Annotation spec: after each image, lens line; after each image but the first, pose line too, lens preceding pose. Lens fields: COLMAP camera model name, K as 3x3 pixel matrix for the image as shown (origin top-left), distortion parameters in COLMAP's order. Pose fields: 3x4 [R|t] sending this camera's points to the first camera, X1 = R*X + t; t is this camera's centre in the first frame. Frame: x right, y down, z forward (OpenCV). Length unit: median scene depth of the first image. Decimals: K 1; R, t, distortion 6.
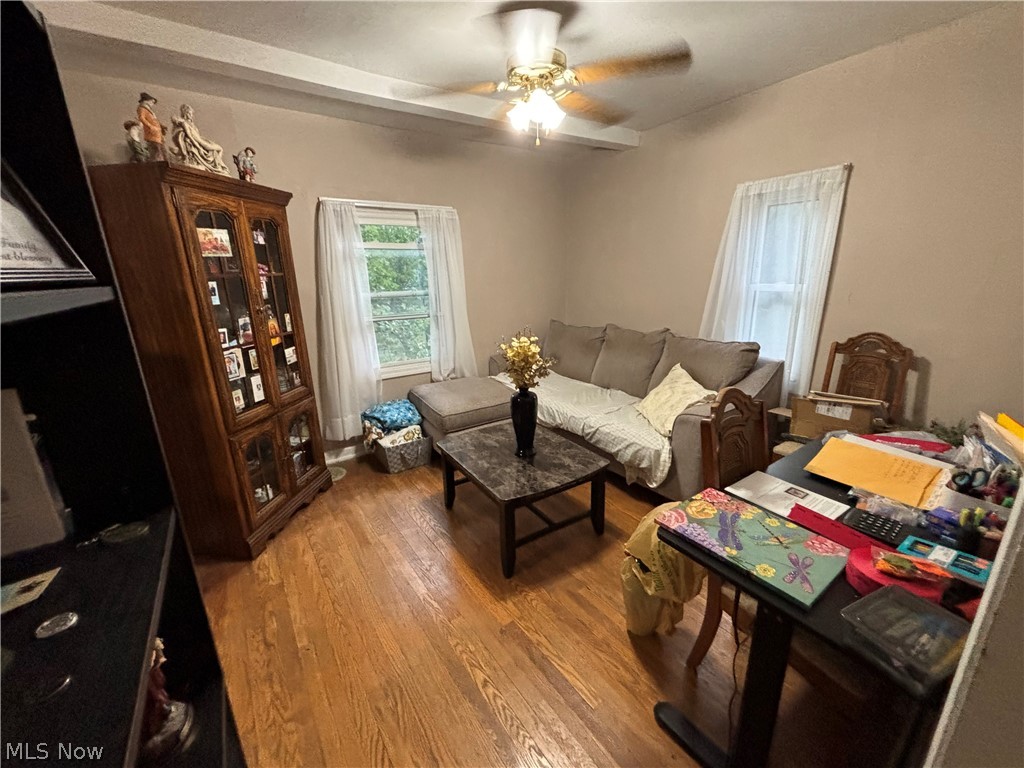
lens RADIAL K [[405.2, 0, 512.0], [0, 405.2, 384.0], [0, 0, 1]] dist [-0.000081, 0.000001]
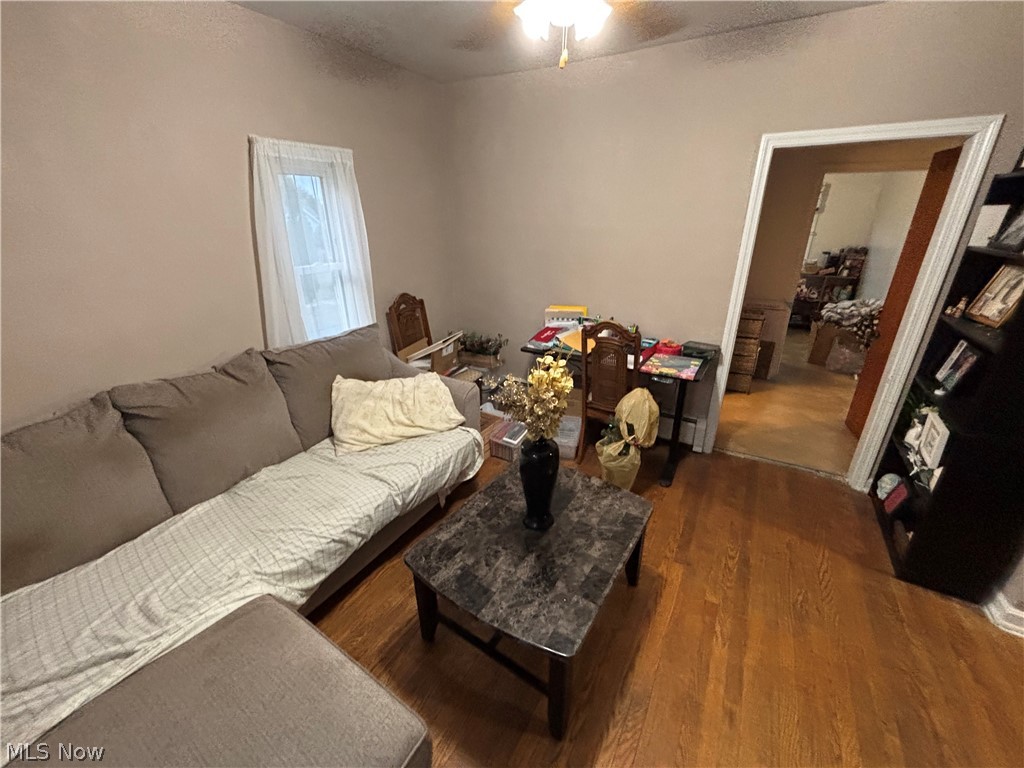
lens RADIAL K [[405.2, 0, 512.0], [0, 405.2, 384.0], [0, 0, 1]] dist [-0.000081, 0.000001]
pose [[-0.407134, -0.318420, 0.856067, -0.520289], [0.257670, 0.859153, 0.442112, -0.390738], [-0.876270, 0.400581, -0.267743, 1.225219]]
